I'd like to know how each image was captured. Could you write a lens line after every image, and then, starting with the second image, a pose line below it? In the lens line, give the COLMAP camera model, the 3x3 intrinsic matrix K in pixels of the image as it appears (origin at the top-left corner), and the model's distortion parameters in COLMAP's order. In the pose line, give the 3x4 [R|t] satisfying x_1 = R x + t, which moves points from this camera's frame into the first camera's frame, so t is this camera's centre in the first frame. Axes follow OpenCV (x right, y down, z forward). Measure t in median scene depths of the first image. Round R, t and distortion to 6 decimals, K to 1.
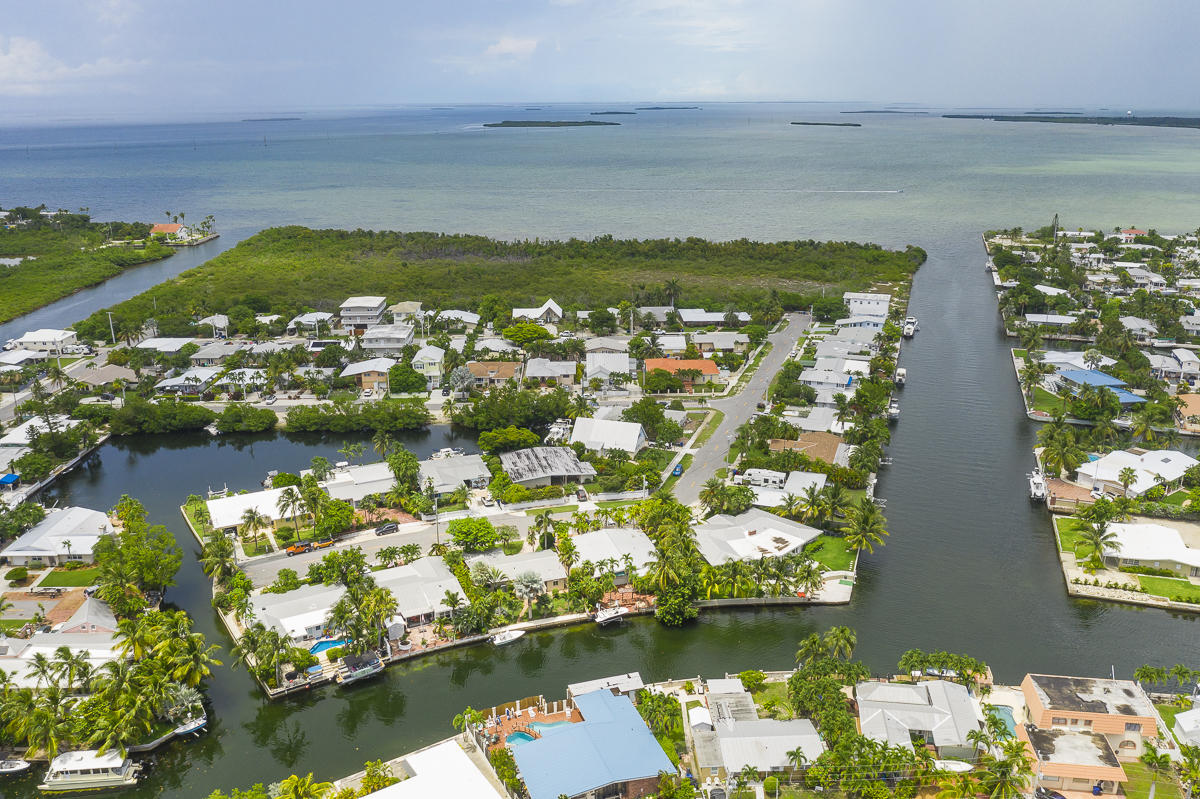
lens RADIAL K [[946.8, 0, 589.6], [0, 946.8, 399.6], [0, 0, 1]] dist [-0.035378, -0.001199]
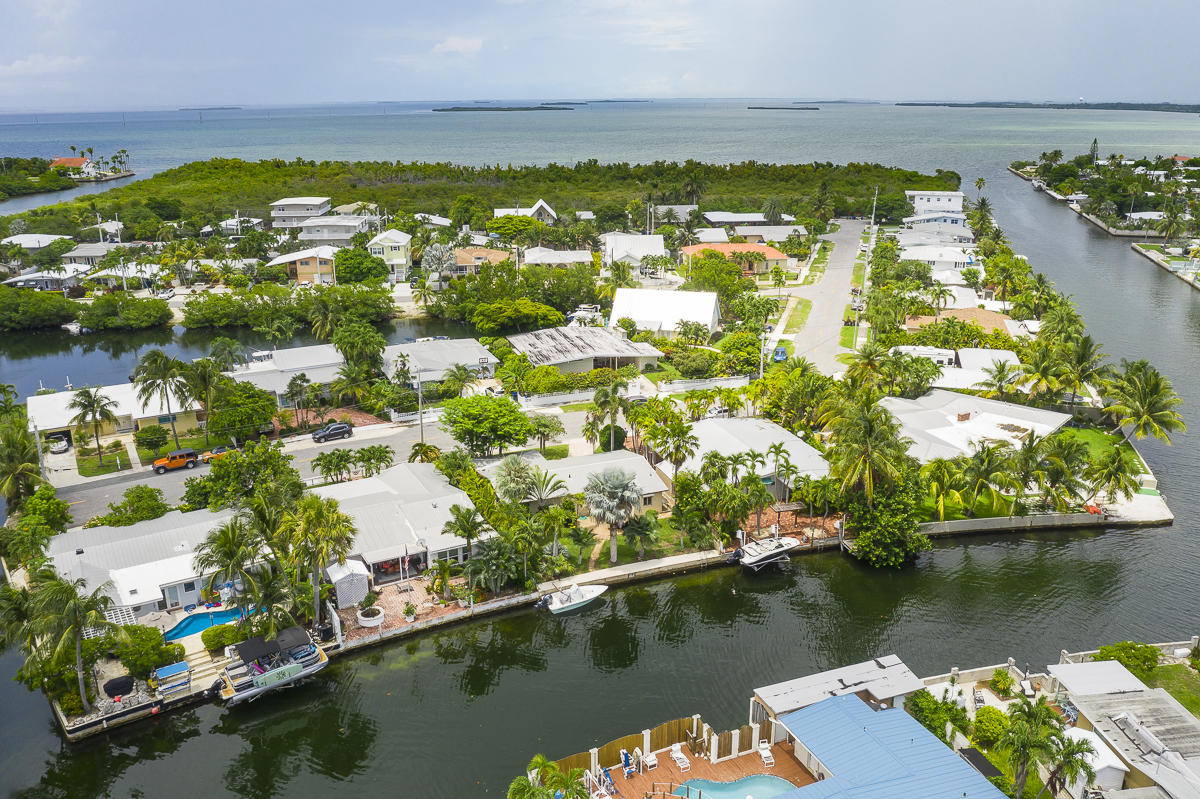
lens RADIAL K [[946.8, 0, 596.1], [0, 946.8, 397.7], [0, 0, 1]] dist [-0.035378, -0.001199]
pose [[0.998229, -0.014067, 0.057797, -0.085418], [0.014108, 0.999900, -0.000302, 0.119862], [-0.057787, 0.001117, 0.998328, 0.408337]]
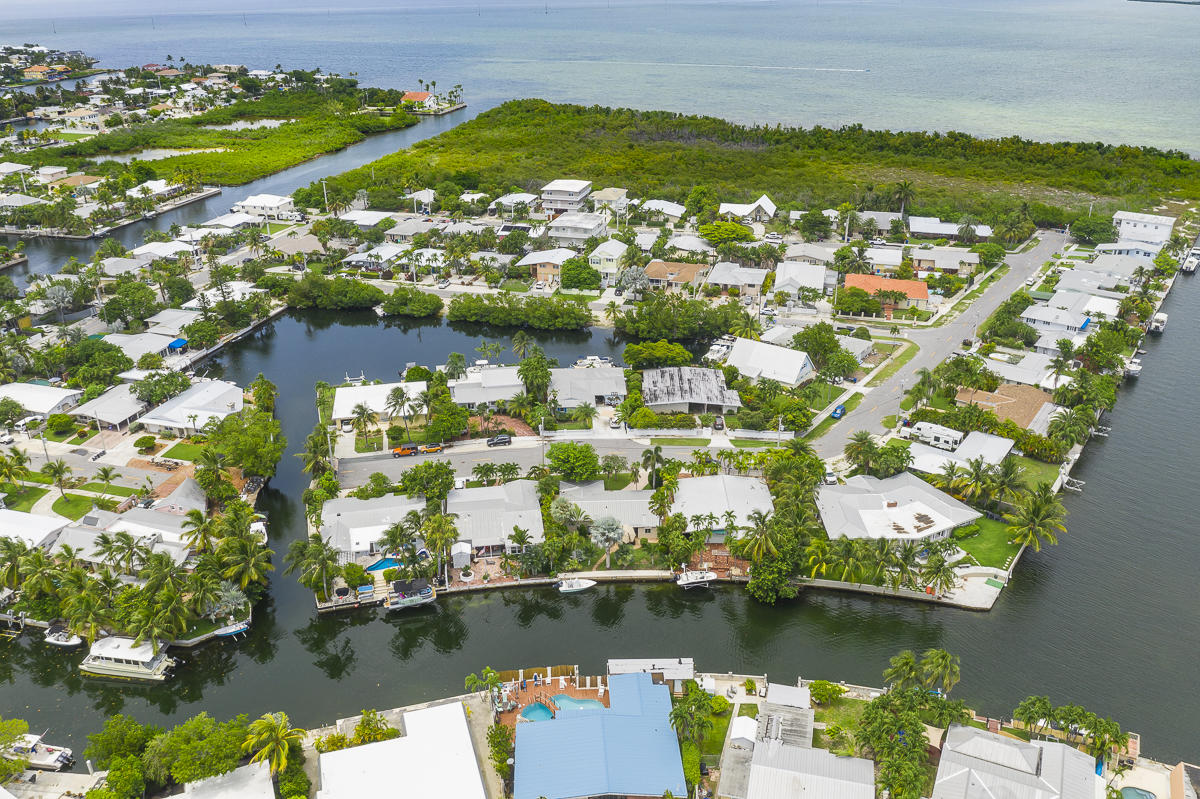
lens RADIAL K [[946.8, 0, 594.7], [0, 946.8, 399.6], [0, 0, 1]] dist [-0.035378, -0.001199]
pose [[0.958931, 0.119118, -0.257413, 0.117246], [-0.086457, 0.987106, 0.134710, -0.039744], [0.270140, -0.106922, 0.956866, 0.127127]]
